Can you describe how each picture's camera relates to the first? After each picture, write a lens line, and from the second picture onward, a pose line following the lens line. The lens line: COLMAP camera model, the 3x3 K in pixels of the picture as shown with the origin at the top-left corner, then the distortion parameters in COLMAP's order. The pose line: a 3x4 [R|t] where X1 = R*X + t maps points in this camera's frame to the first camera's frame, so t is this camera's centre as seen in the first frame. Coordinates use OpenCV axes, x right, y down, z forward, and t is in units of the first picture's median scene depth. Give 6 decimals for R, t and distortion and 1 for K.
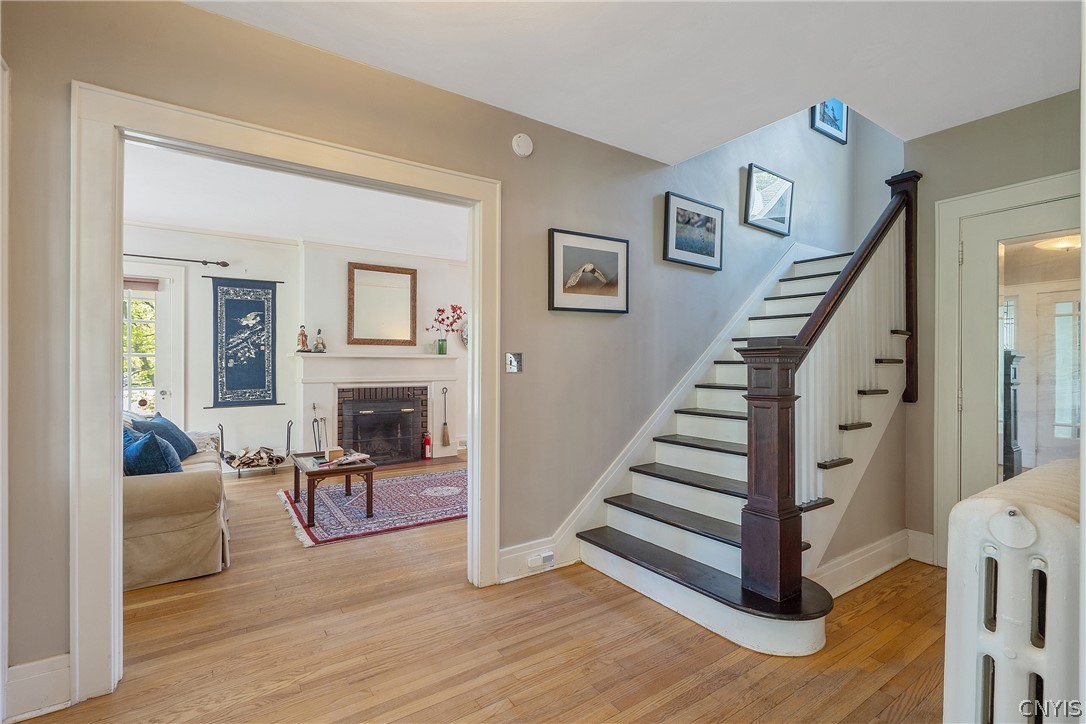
lens RADIAL K [[497.6, 0, 533.1], [0, 497.6, 364.6], [0, 0, 1]] dist [-0.006206, 0.001521]
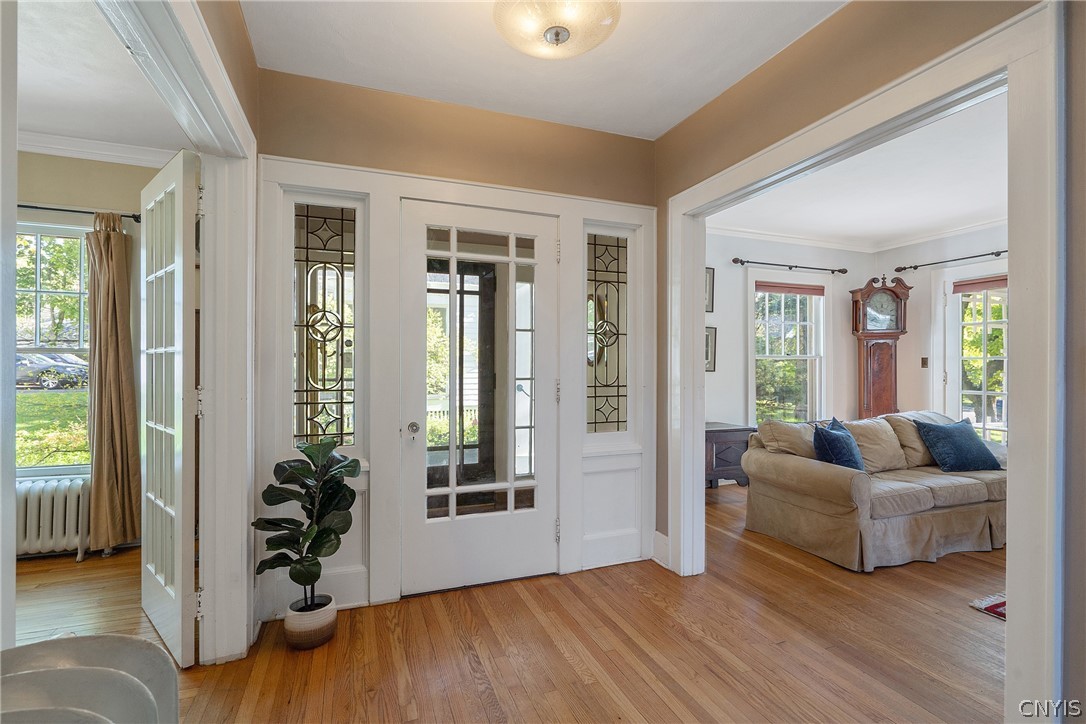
lens RADIAL K [[497.6, 0, 541.2], [0, 497.6, 359.2], [0, 0, 1]] dist [-0.006206, 0.001521]
pose [[-0.217838, -0.011399, -0.975918, 0.256915], [-0.012030, 0.999887, -0.008994, 0.001360], [0.975911, 0.009781, -0.217951, 0.303566]]
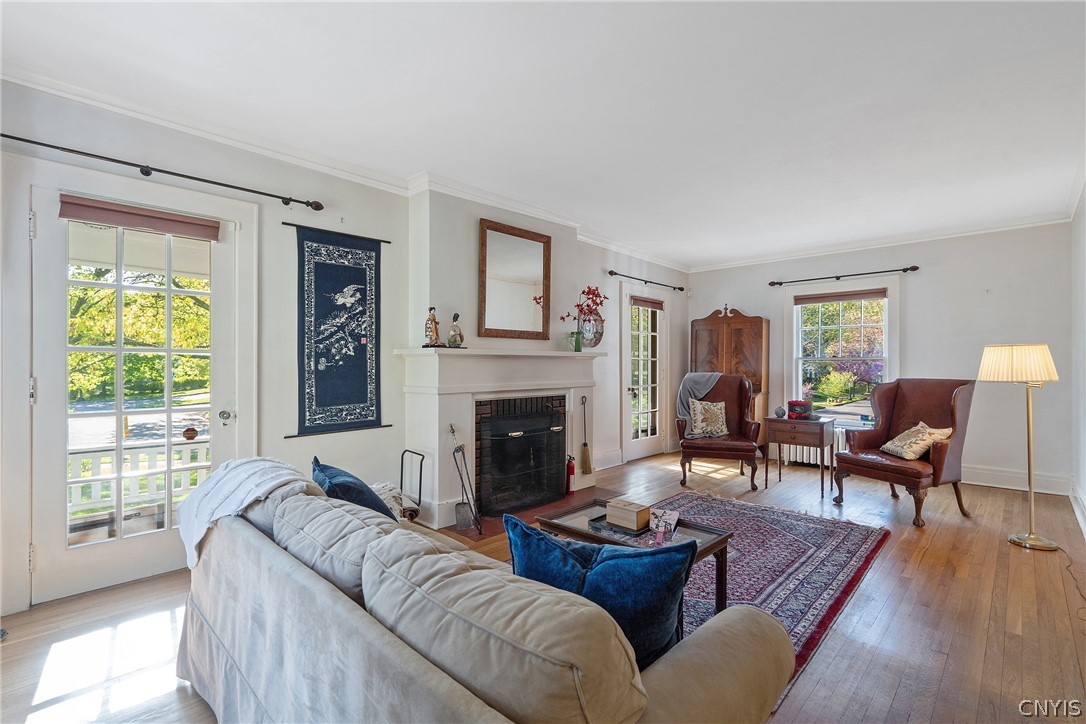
lens RADIAL K [[497.6, 0, 531.3], [0, 497.6, 361.5], [0, 0, 1]] dist [-0.006206, 0.001521]
pose [[0.979123, -0.001603, 0.203262, -0.467170], [0.002901, 0.999977, -0.006087, -0.001686], [-0.203247, 0.006549, 0.979105, 0.321381]]
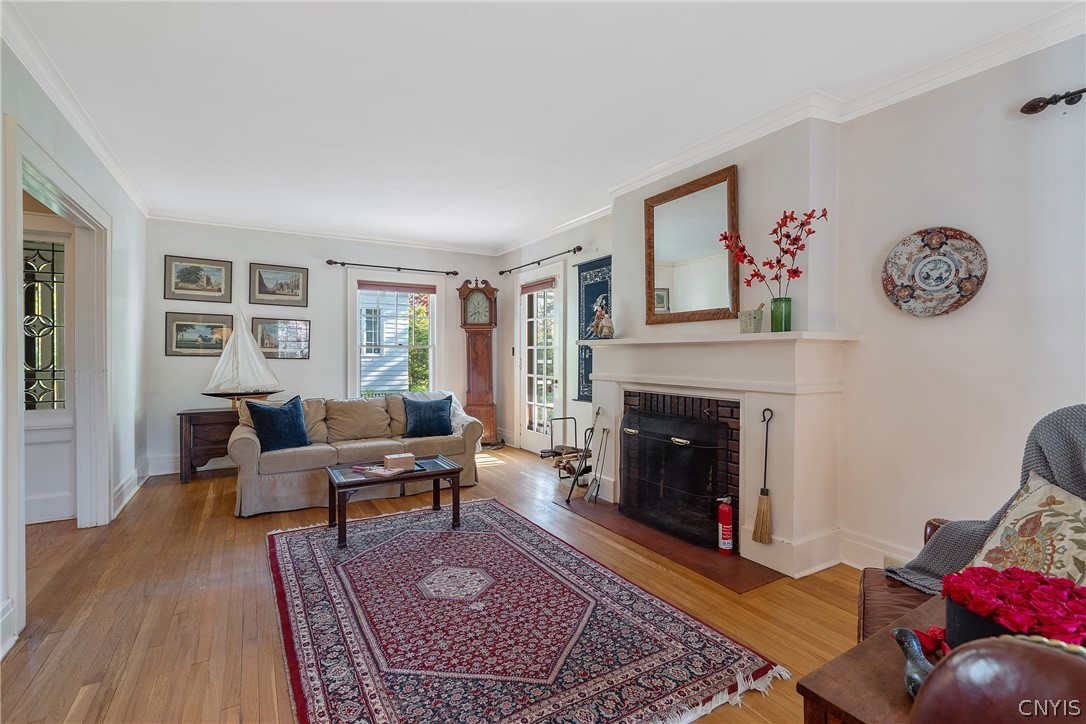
lens RADIAL K [[497.6, 0, 545.2], [0, 497.6, 352.4], [0, 0, 1]] dist [-0.006206, 0.001521]
pose [[-0.050013, -0.008627, -0.998711, 0.307441], [-0.007249, 0.999939, -0.008274, 0.002214], [0.998722, 0.006826, -0.050072, 0.948047]]
